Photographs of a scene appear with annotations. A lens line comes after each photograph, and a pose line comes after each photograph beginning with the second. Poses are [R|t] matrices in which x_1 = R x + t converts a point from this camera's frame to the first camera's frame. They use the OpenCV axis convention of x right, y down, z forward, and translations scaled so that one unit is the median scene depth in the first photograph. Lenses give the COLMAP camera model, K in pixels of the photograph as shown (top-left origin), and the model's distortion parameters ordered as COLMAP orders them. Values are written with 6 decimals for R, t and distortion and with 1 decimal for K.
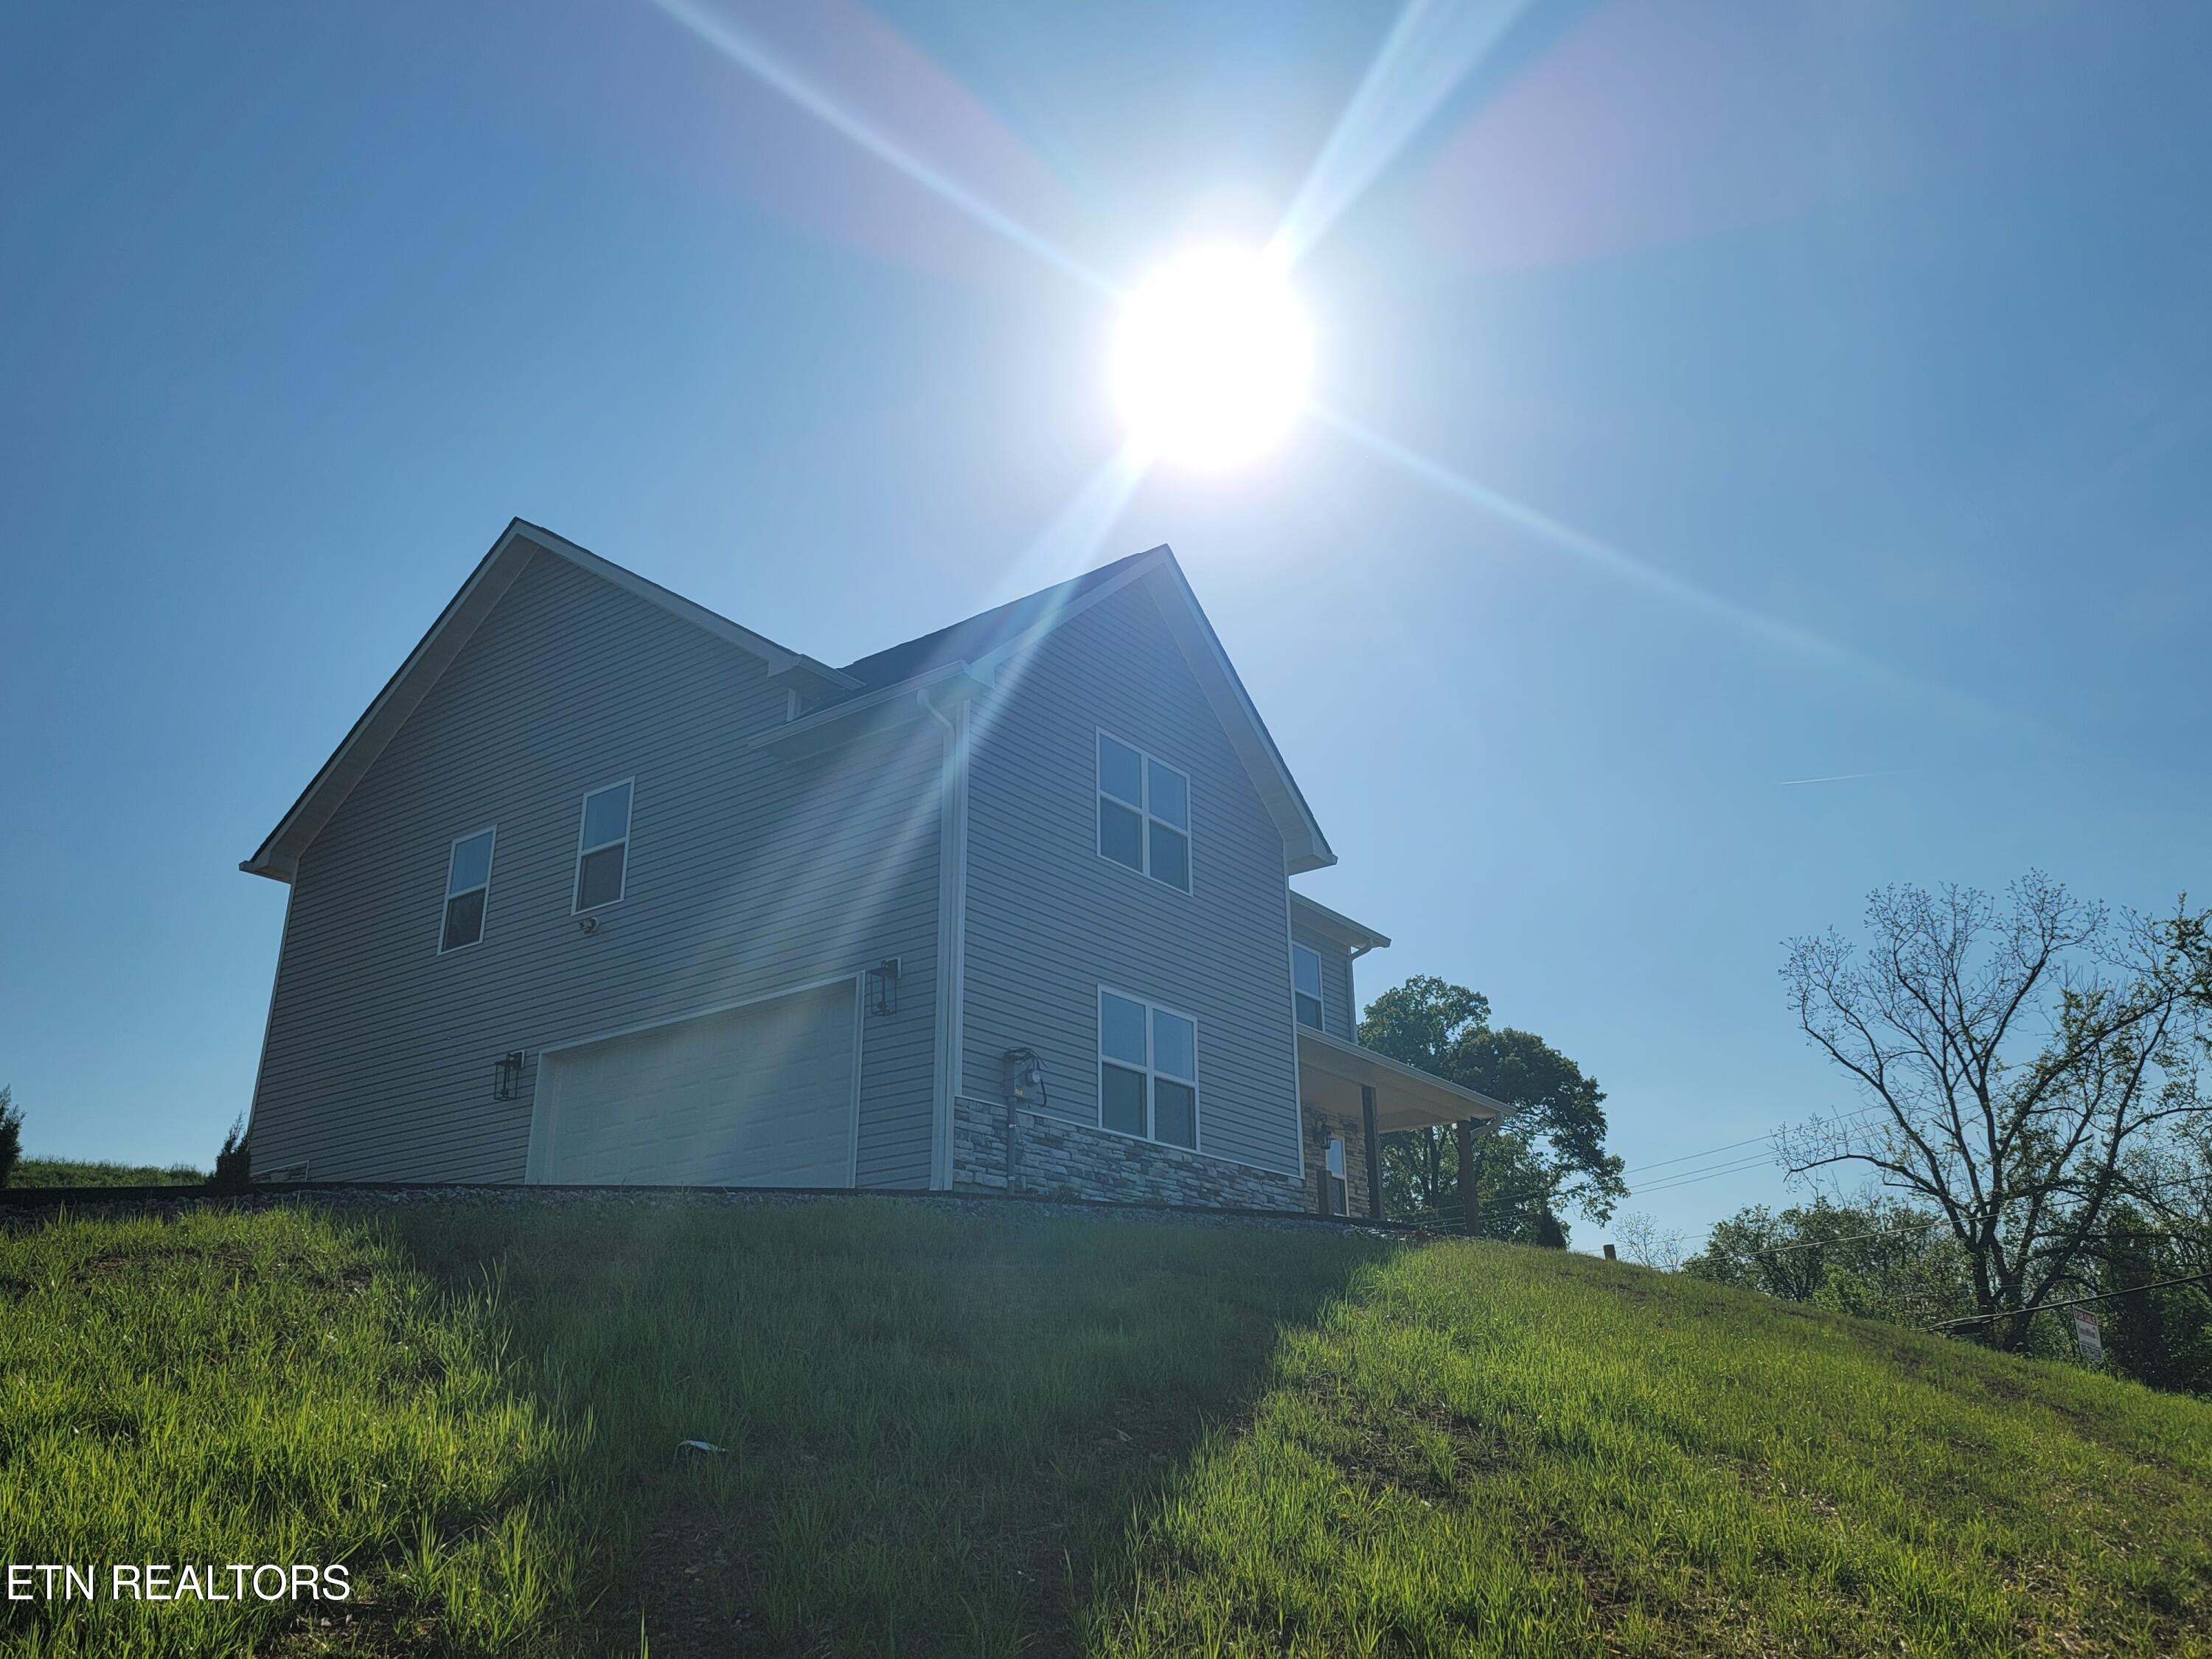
lens RADIAL K [[1747.1, 0, 1106.0], [0, 1747.1, 829.5], [0, 0, 1]] dist [0.060082, -0.000765]
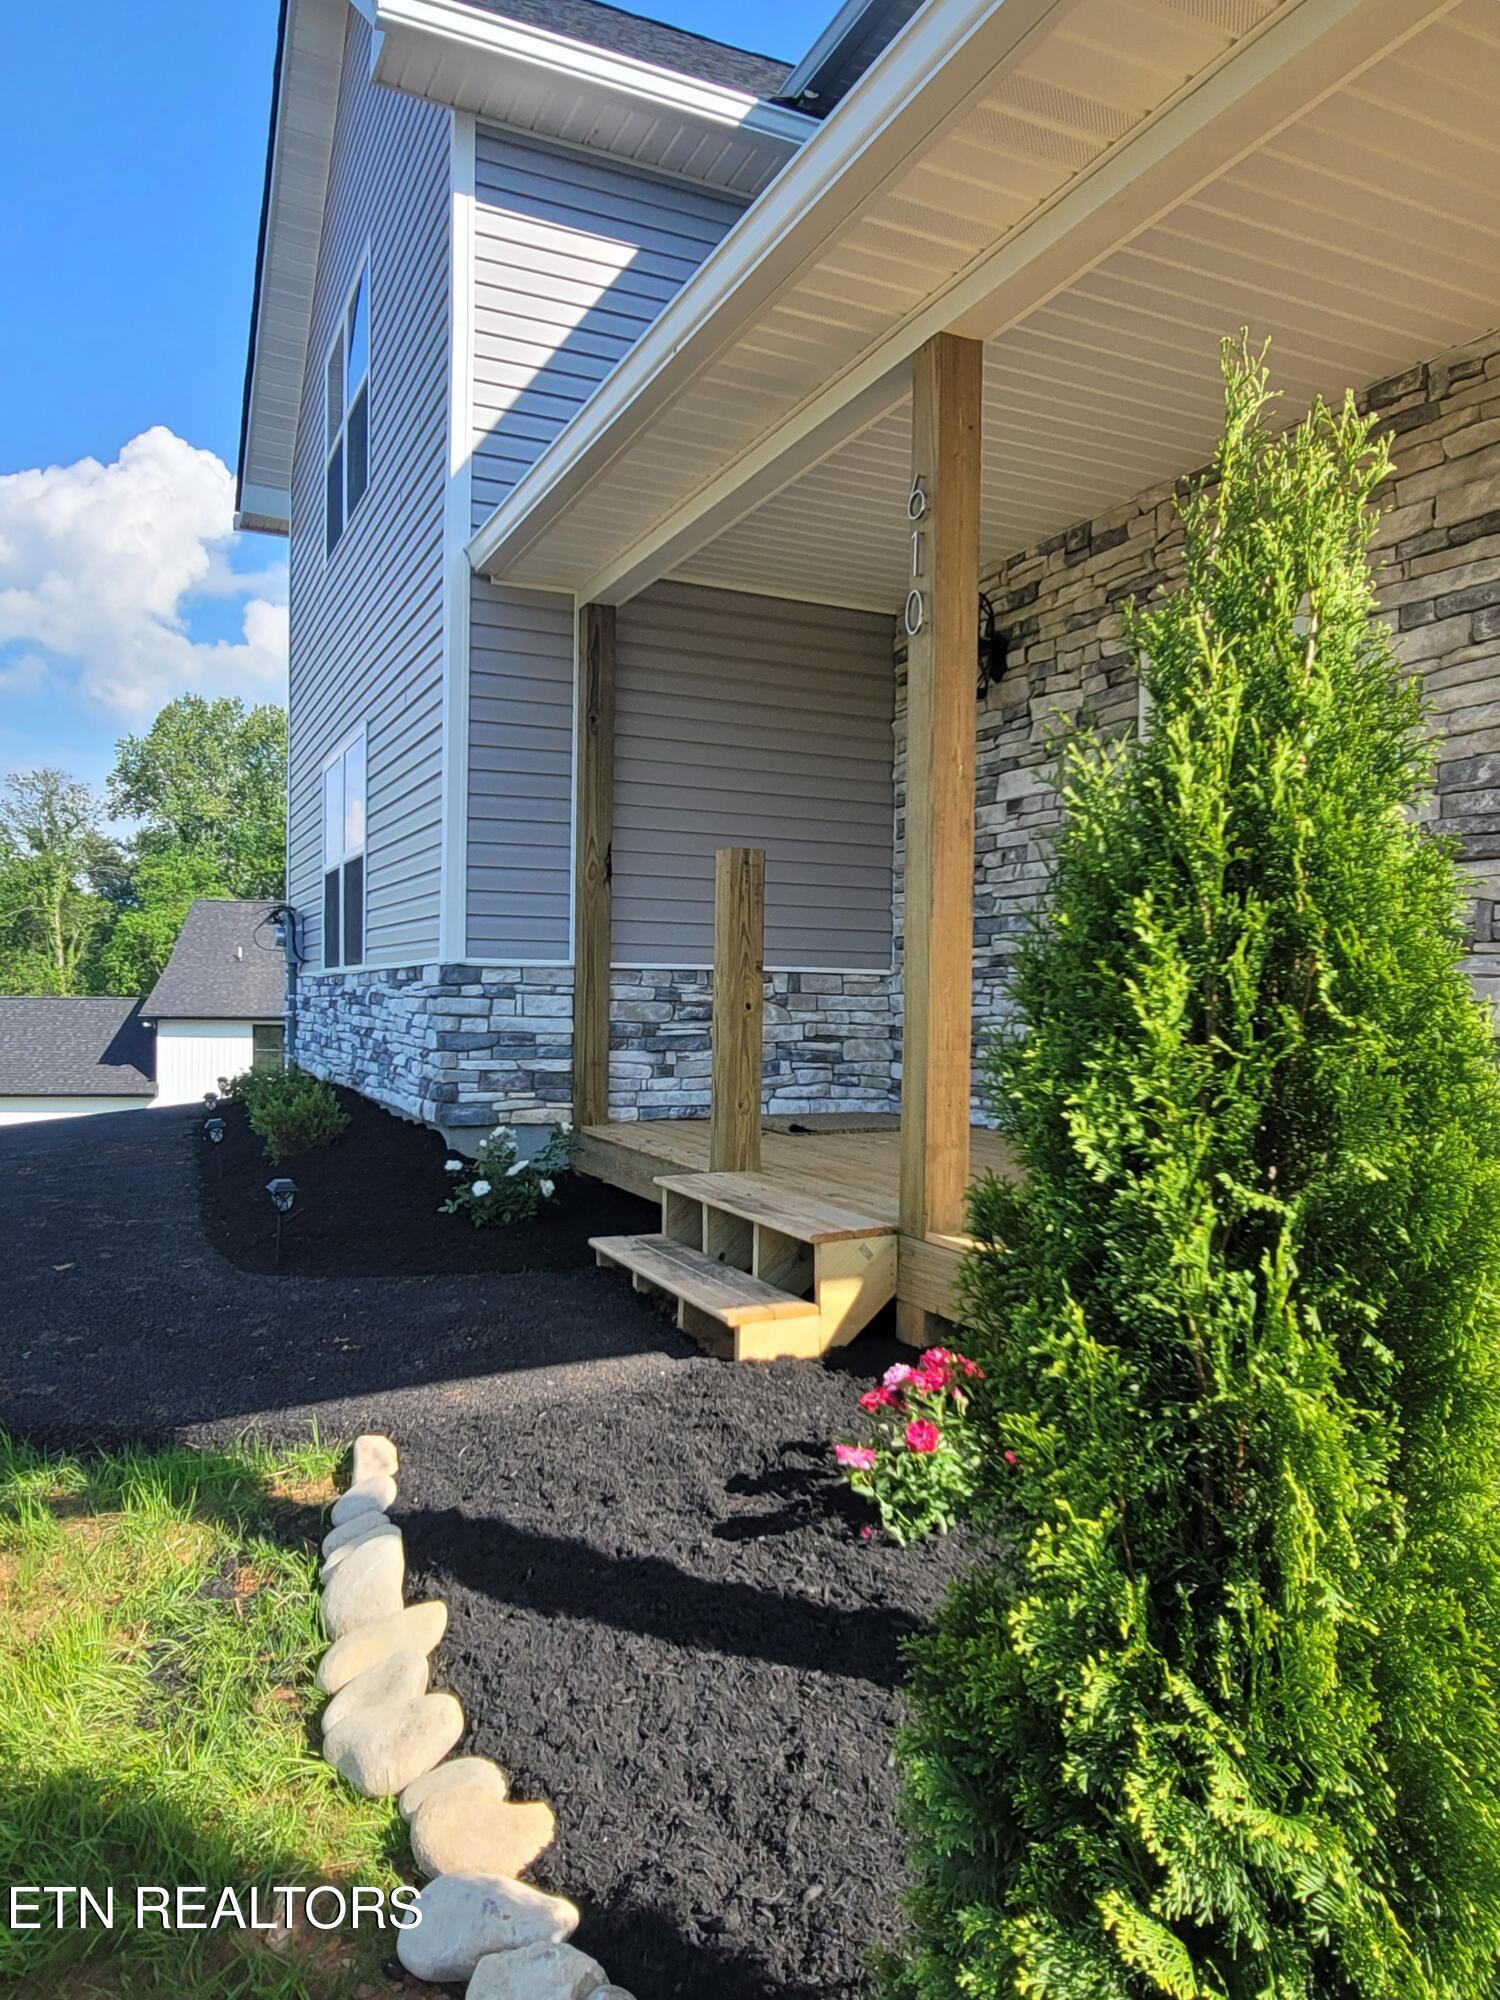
lens RADIAL K [[1372.0, 0, 750.0], [0, 1372.0, 1000.0], [0, 0, 1]] dist [-0.006354, -0.001370]
pose [[-0.467420, 0.012280, -0.883950, 0.306192], [0.309619, 0.938846, -0.150680, 0.237909], [0.828043, -0.344119, -0.442637, 1.027813]]
